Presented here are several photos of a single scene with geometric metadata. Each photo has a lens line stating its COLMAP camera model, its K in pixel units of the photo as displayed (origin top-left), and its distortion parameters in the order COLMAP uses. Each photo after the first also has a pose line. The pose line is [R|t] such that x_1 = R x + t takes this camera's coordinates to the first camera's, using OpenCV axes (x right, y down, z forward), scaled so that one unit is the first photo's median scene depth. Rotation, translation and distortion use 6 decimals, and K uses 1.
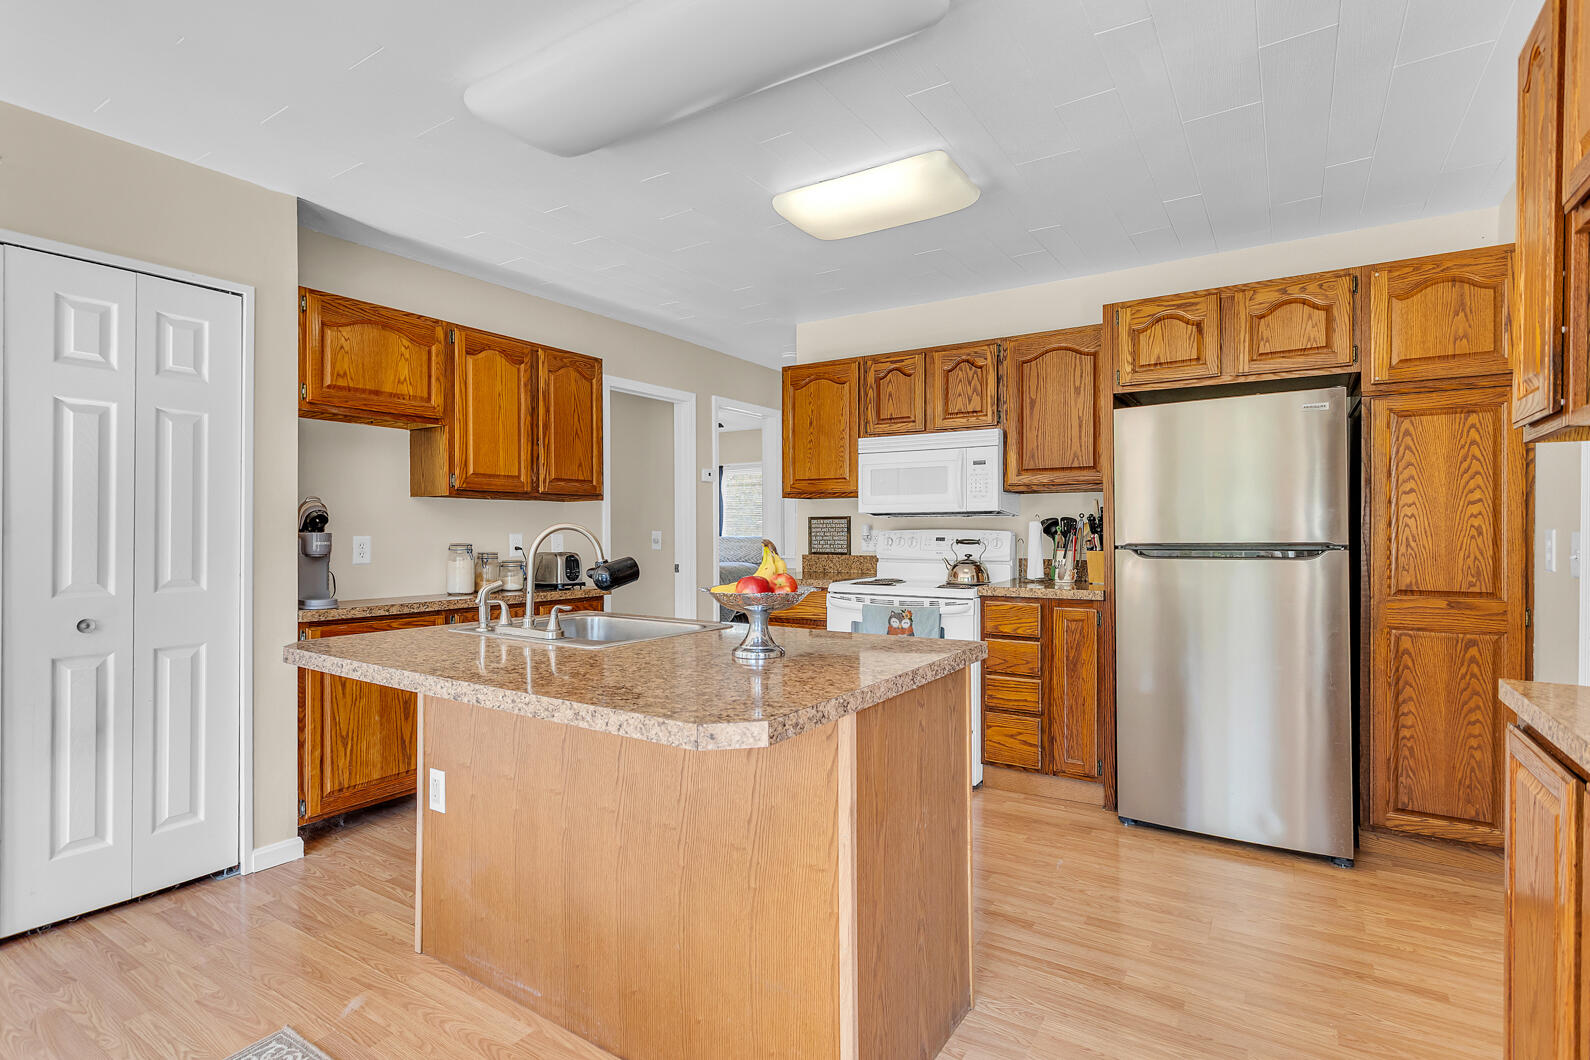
lens RADIAL K [[790.5, 0, 798.6], [0, 790.5, 534.1], [0, 0, 1]] dist [0.002595, 0.000269]
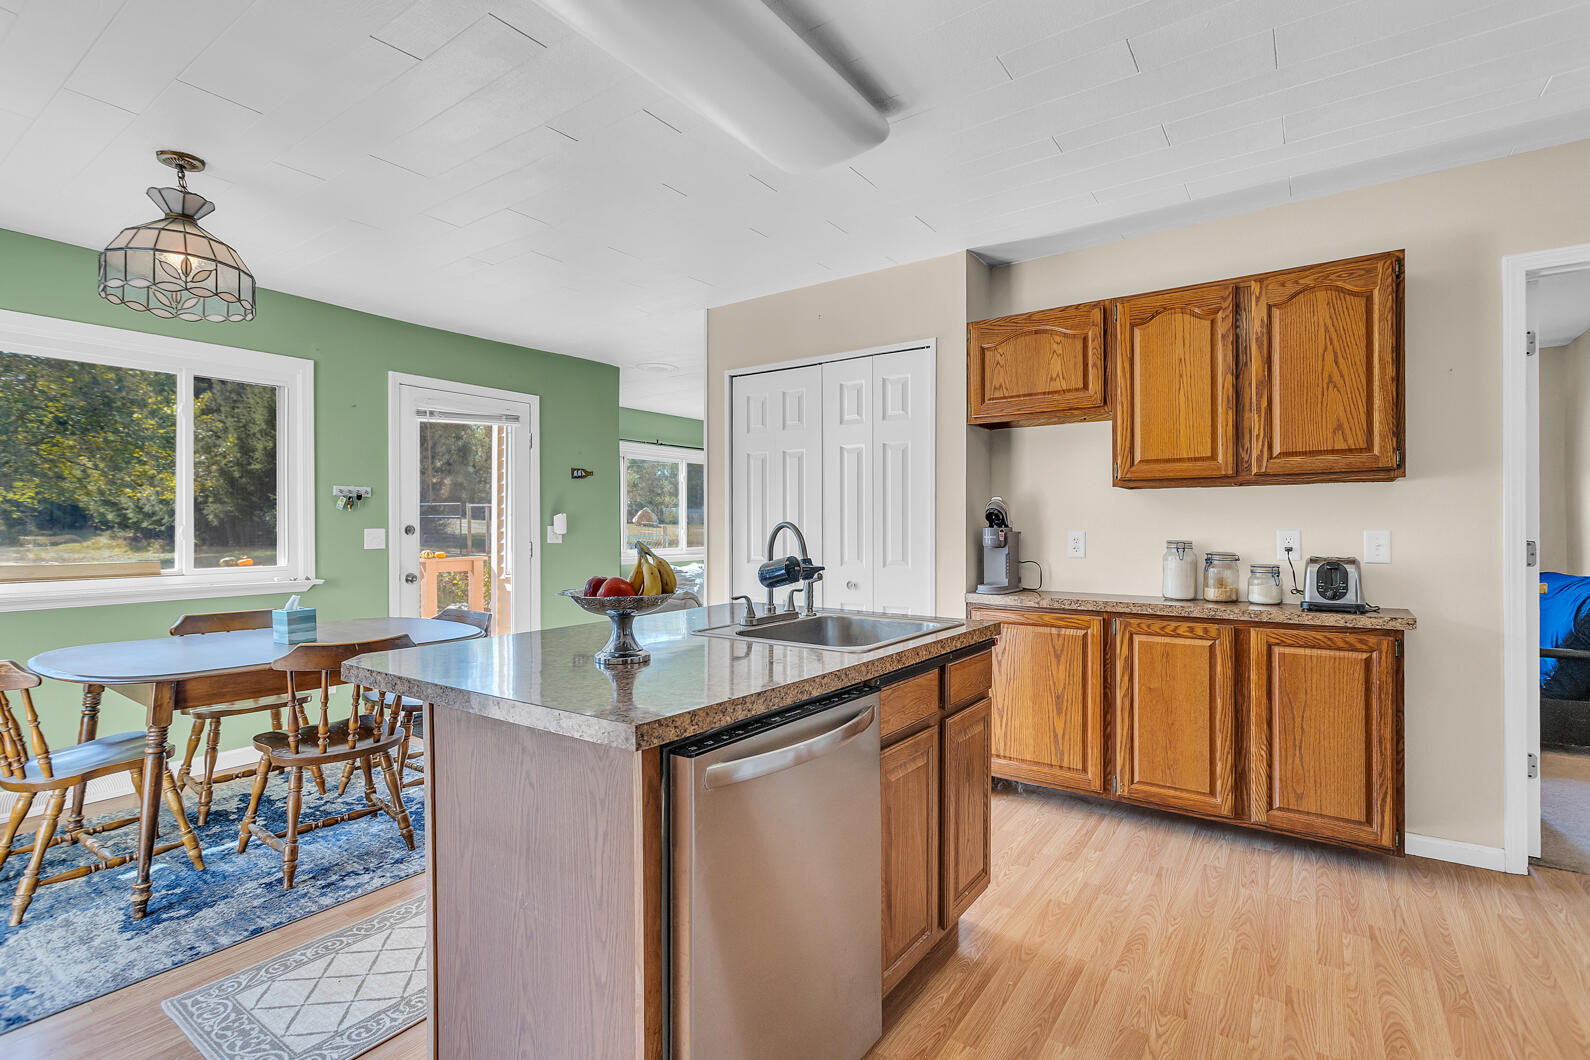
lens RADIAL K [[740.3, 0, 800.1], [0, 740.3, 523.6], [0, 0, 1]] dist [-0.028721, -0.000118]
pose [[-0.026543, -0.002183, -0.999645, 0.425102], [0.001003, 0.999997, -0.002210, -0.005261], [0.999647, -0.001061, -0.026541, 0.664509]]
